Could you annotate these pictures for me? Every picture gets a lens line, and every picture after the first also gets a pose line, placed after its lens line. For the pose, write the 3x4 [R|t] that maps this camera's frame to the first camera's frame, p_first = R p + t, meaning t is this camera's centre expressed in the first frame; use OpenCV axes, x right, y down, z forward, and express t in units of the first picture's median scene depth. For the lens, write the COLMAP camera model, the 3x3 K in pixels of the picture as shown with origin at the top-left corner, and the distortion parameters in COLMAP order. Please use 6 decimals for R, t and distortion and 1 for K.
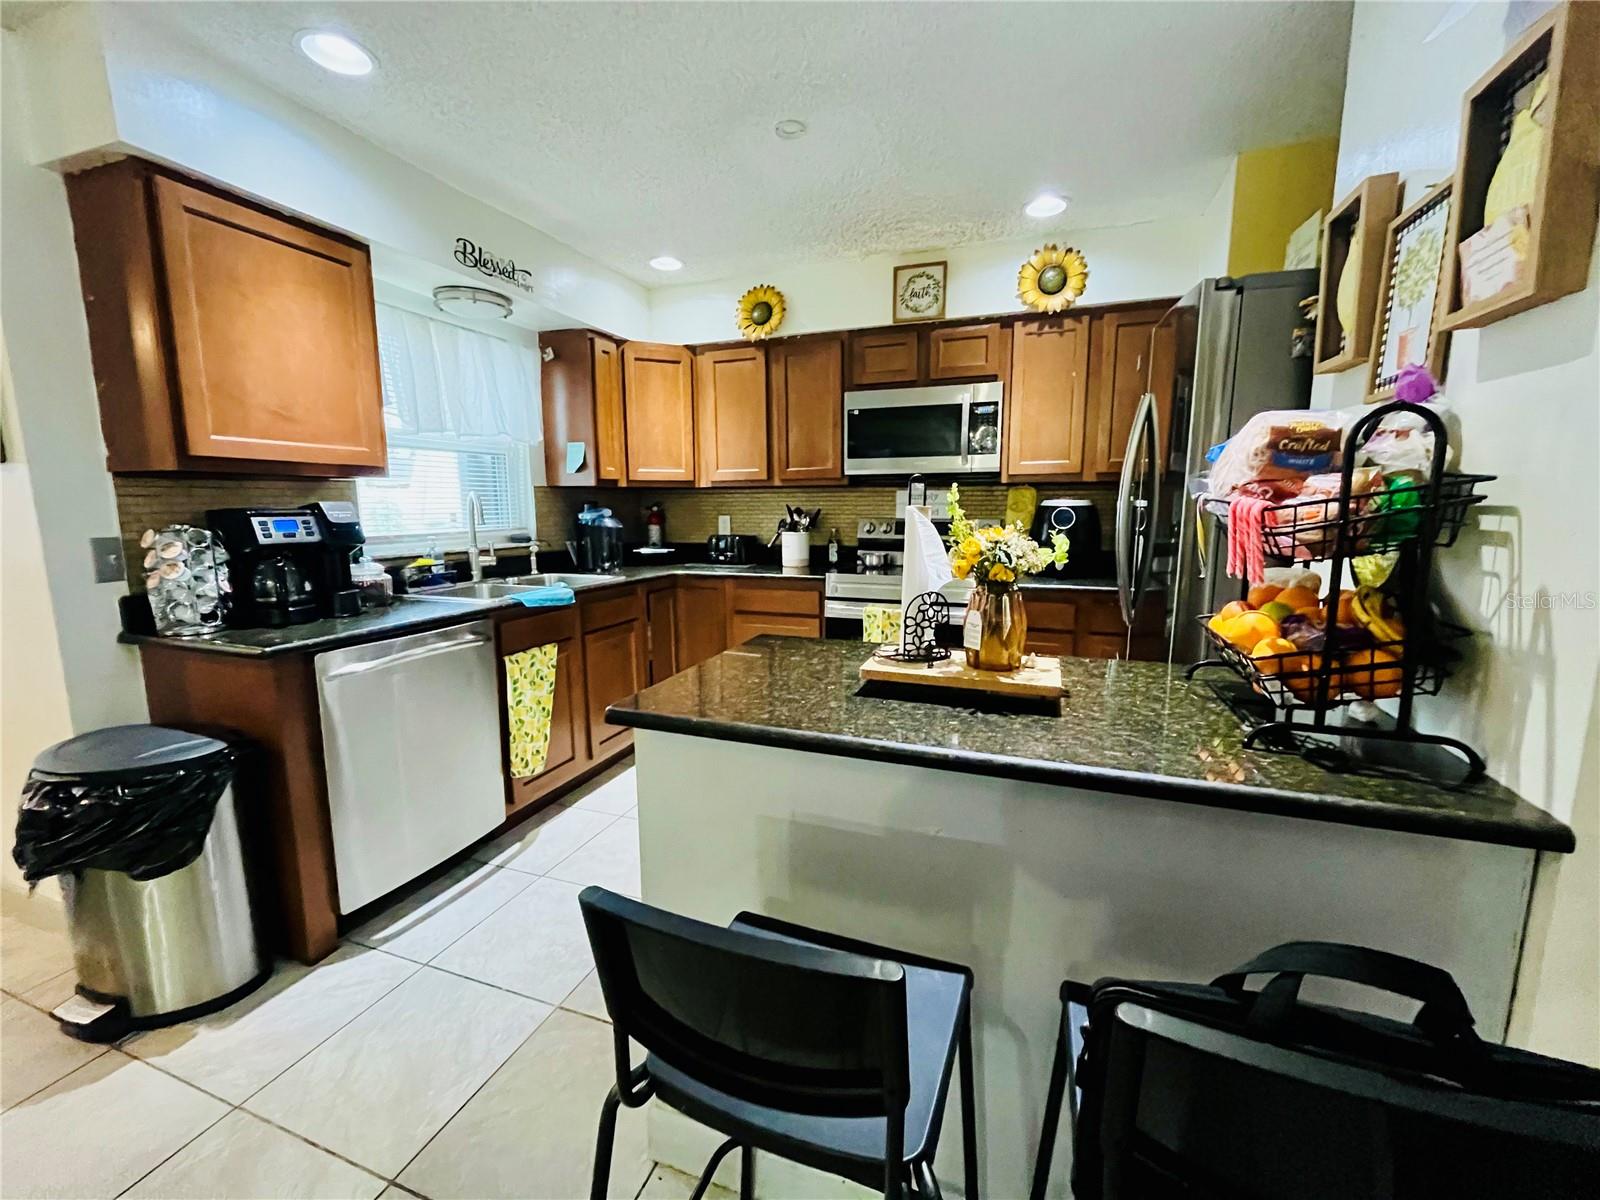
lens RADIAL K [[650.3, 0, 797.8], [0, 650.3, 599.7], [0, 0, 1]] dist [0.000958, -0.000181]
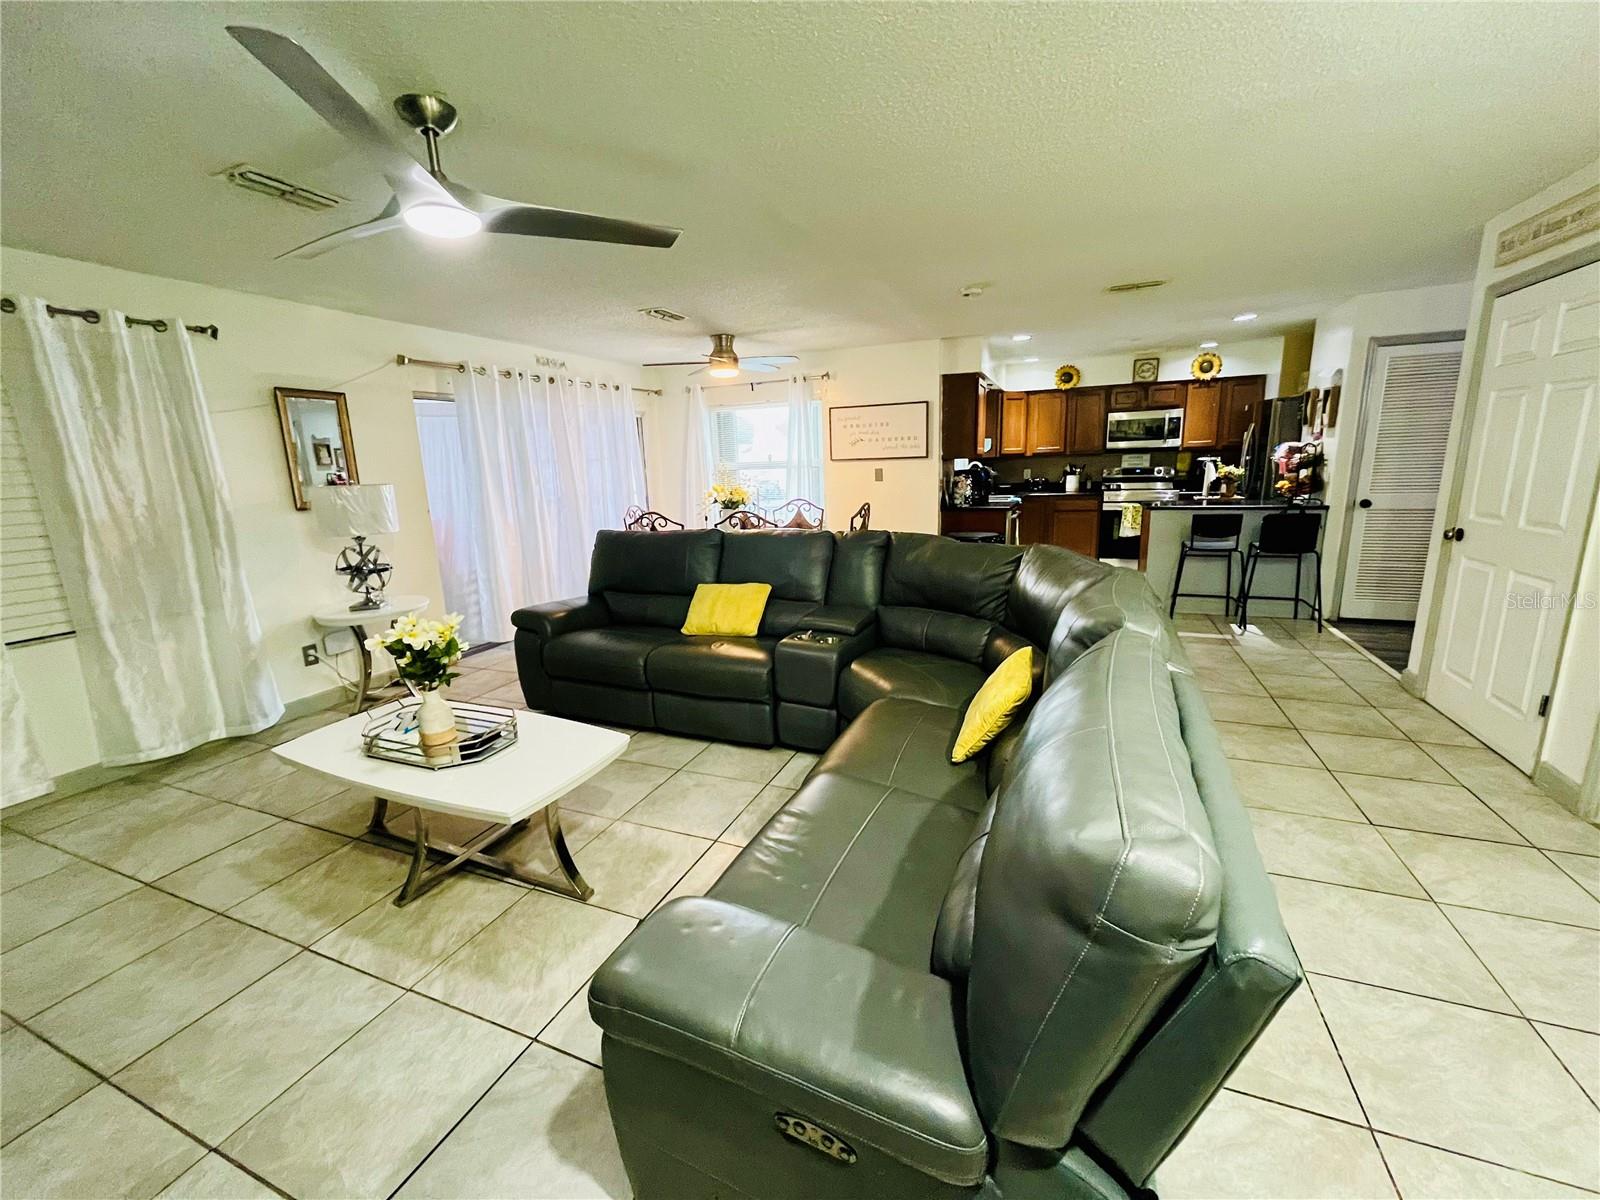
lens RADIAL K [[650.3, 0, 804.7], [0, 650.3, 596.5], [0, 0, 1]] dist [0.000958, -0.000181]
pose [[0.998901, -0.021625, -0.041581, -0.964142], [0.024021, 0.998027, 0.058004, 0.179407], [0.040245, -0.058939, 0.997450, -1.446377]]
